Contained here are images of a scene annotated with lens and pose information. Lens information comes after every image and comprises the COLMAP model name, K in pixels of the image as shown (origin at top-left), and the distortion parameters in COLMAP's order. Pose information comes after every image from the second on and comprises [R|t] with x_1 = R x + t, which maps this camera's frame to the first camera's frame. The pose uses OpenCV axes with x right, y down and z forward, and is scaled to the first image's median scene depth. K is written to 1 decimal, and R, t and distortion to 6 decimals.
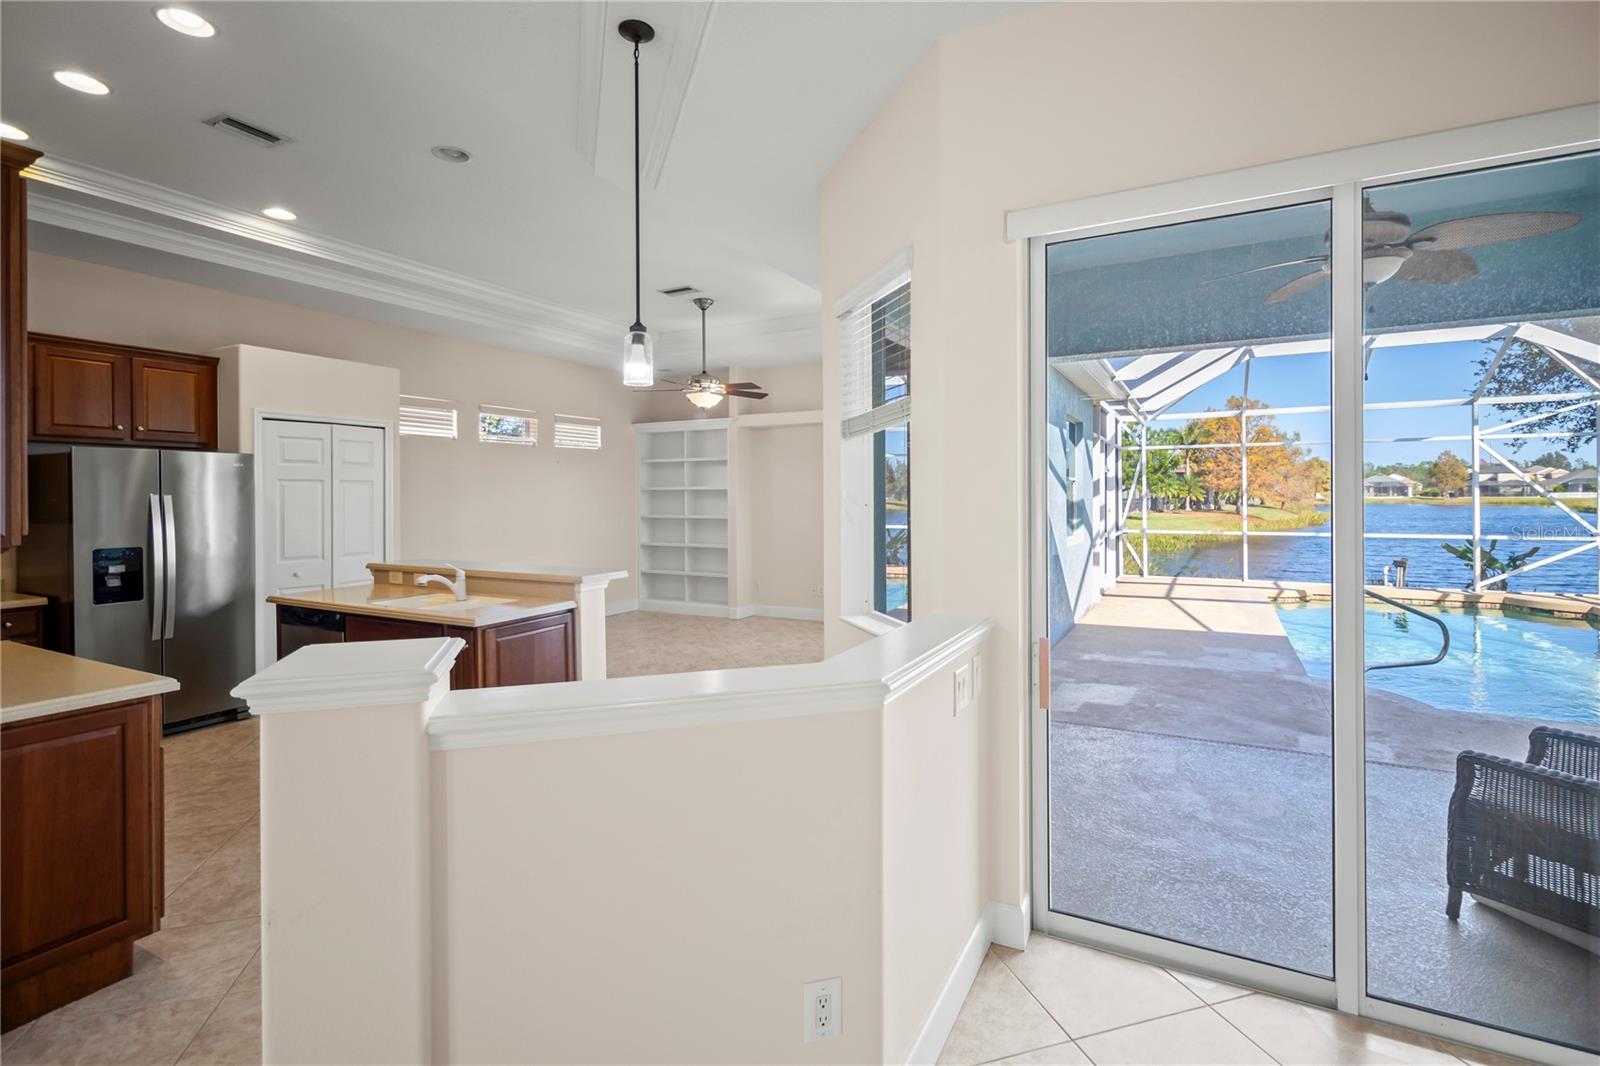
lens RADIAL K [[749.5, 0, 805.8], [0, 749.5, 522.9], [0, 0, 1]] dist [0.001765, -0.001086]
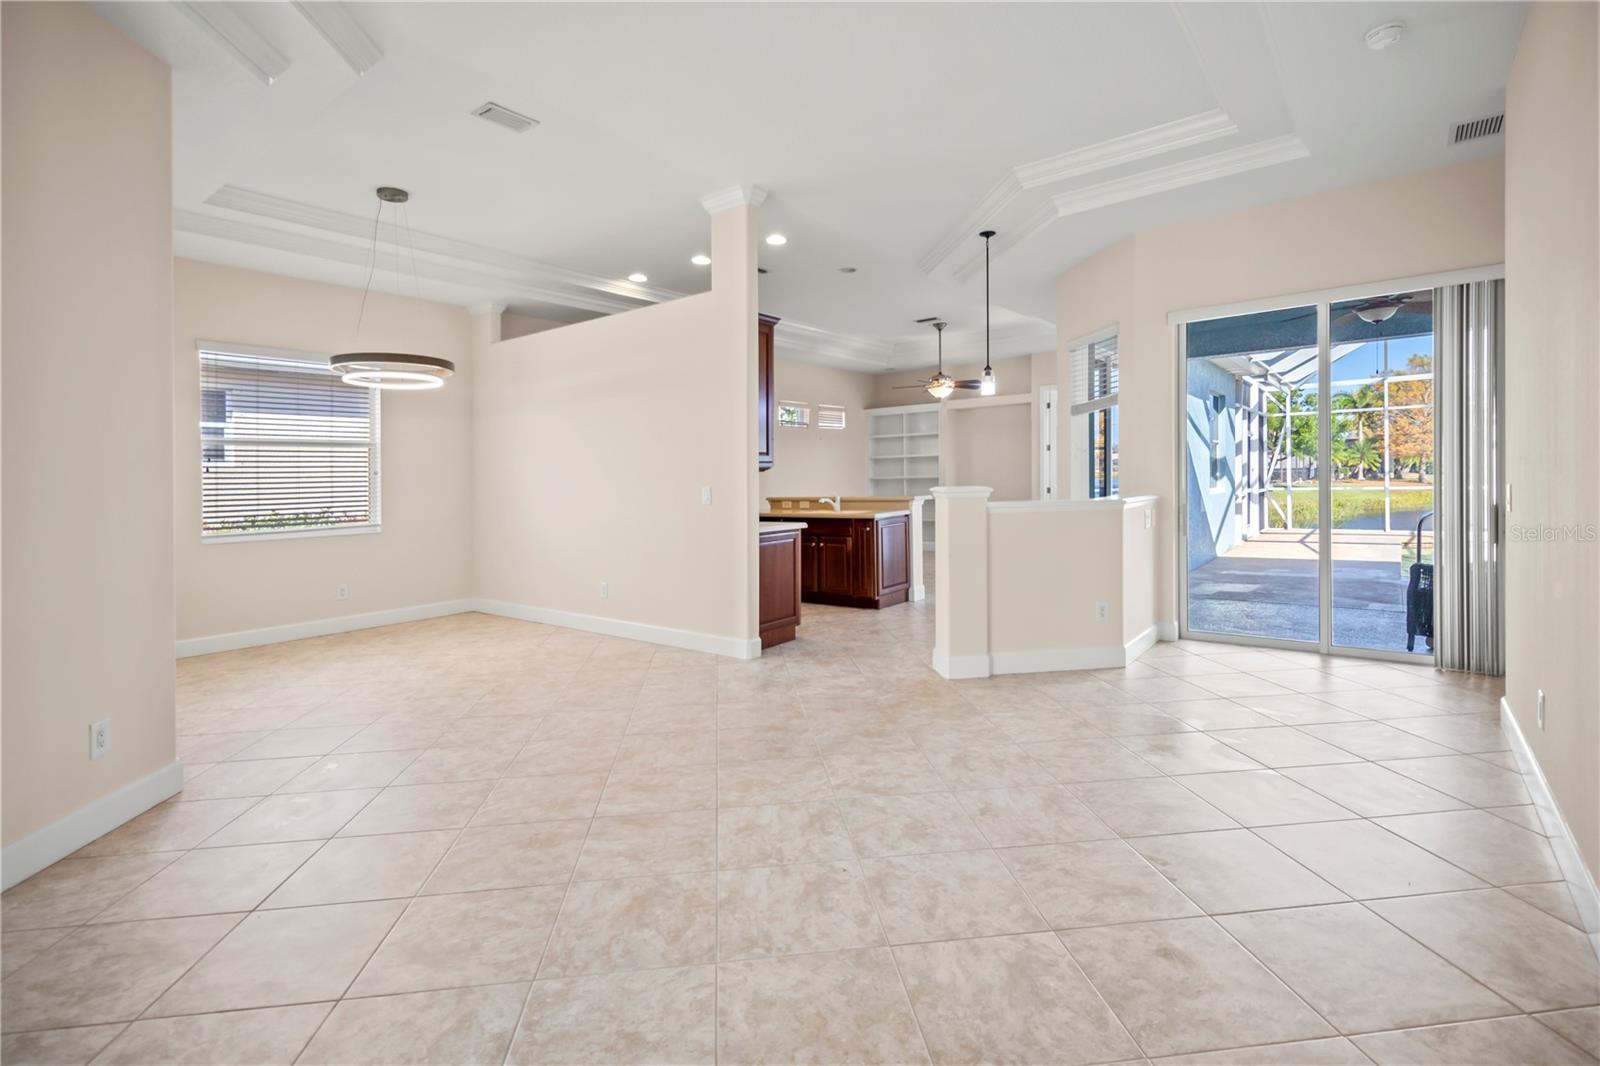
lens RADIAL K [[749.5, 0, 791.2], [0, 749.5, 534.5], [0, 0, 1]] dist [0.001765, -0.001086]
pose [[0.982626, -0.006446, -0.185486, -0.109562], [0.013996, 0.999125, 0.039423, 0.037897], [0.185070, -0.041334, 0.981856, -0.365088]]
